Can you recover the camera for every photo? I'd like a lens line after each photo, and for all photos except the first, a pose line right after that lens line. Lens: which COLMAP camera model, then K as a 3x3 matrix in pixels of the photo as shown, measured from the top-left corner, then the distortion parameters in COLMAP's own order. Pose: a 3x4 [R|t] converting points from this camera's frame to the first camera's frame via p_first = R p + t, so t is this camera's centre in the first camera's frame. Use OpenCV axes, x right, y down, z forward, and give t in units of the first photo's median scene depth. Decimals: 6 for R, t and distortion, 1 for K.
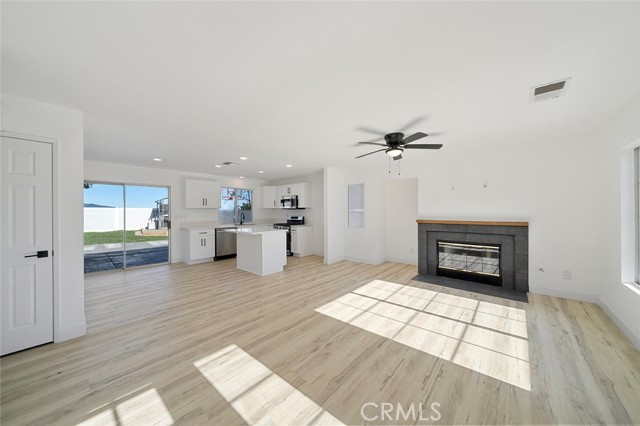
lens RADIAL K [[219.9, 0, 321.8], [0, 219.9, 210.4], [0, 0, 1]] dist [-0.003367, -0.000552]
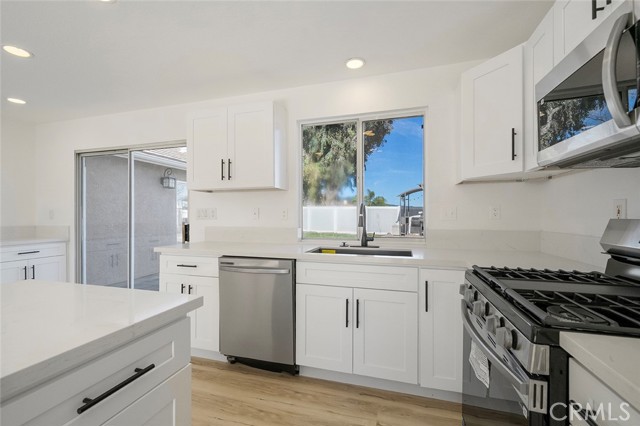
lens RADIAL K [[279.3, 0, 318.8], [0, 279.3, 214.8], [0, 0, 1]] dist [0.003202, 0.000083]
pose [[0.414559, 0.003923, -0.910014, -0.158395], [0.004508, 0.999970, 0.006365, 0.044780], [0.910011, -0.006741, 0.414528, 1.592413]]
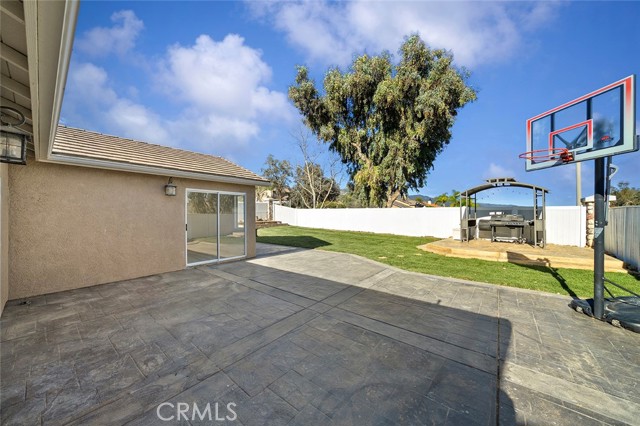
lens RADIAL K [[219.9, 0, 321.6], [0, 219.9, 212.7], [0, 0, 1]] dist [-0.003367, -0.000552]
pose [[0.038485, 0.000444, -0.999259, -0.662013], [0.010512, 0.999944, 0.000849, 0.006948], [0.999204, -0.010537, 0.038479, 2.453315]]
